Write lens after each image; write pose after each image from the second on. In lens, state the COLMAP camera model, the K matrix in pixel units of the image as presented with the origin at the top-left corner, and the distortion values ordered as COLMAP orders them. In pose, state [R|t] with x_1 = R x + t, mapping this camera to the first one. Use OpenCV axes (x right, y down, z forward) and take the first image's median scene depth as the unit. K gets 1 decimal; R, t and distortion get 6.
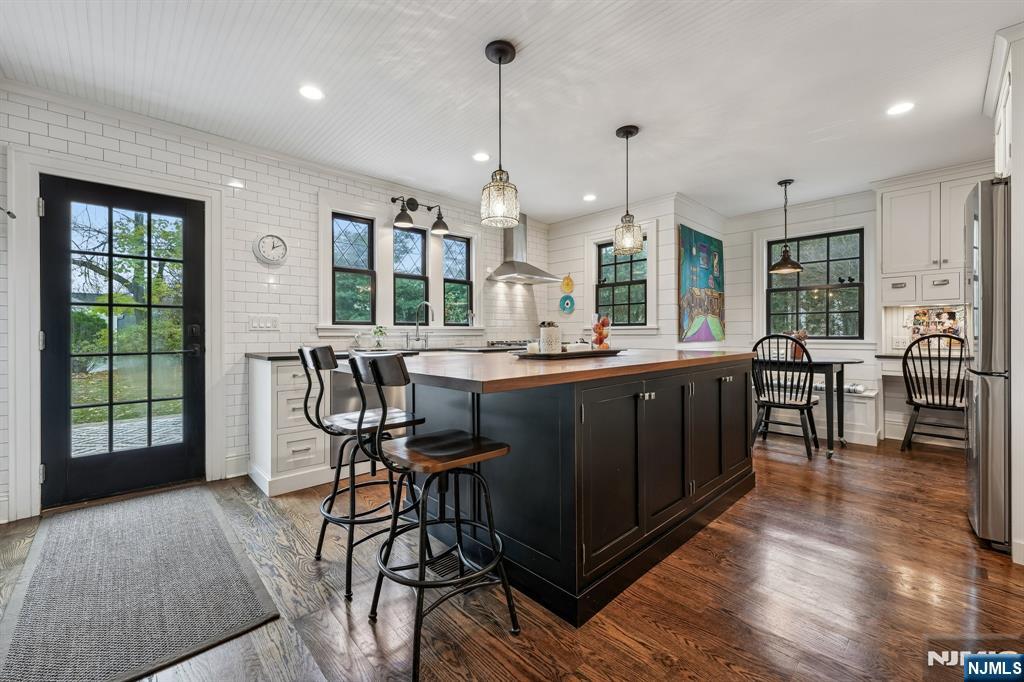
lens RADIAL K [[426.0, 0, 514.4], [0, 426.0, 333.0], [0, 0, 1]] dist [-0.001419, -0.000162]
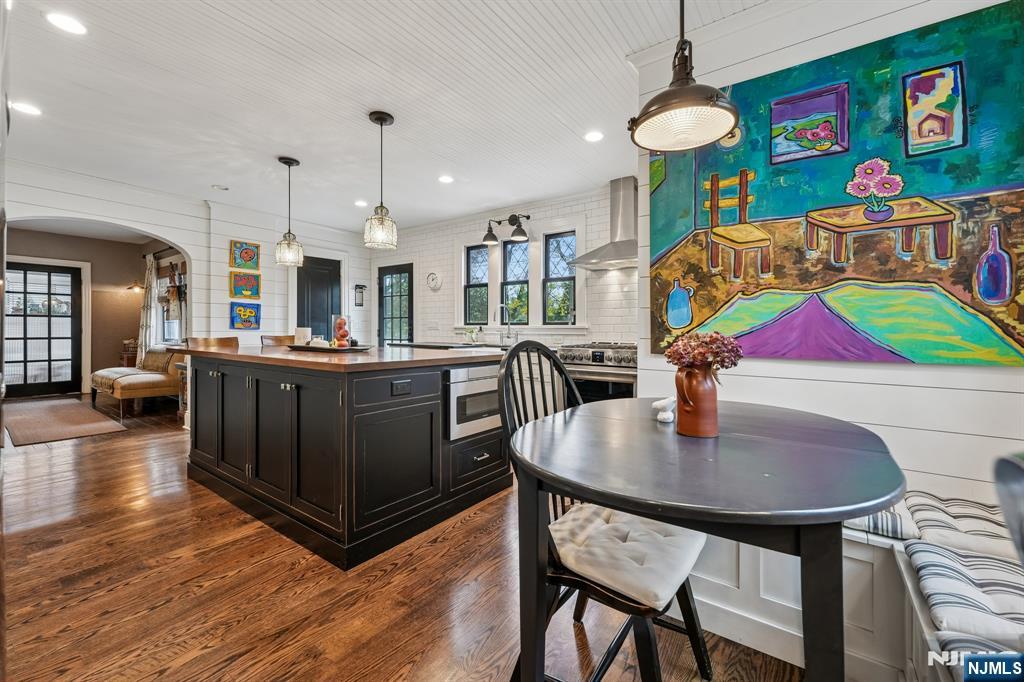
lens RADIAL K [[411.4, 0, 515.5], [0, 411.4, 329.6], [0, 0, 1]] dist [0.000827, 0.000009]
pose [[0.174351, 0.001193, -0.984683, 0.997090], [-0.005563, 0.999984, 0.000227, -0.006046], [0.984668, 0.005438, 0.174355, 0.930808]]
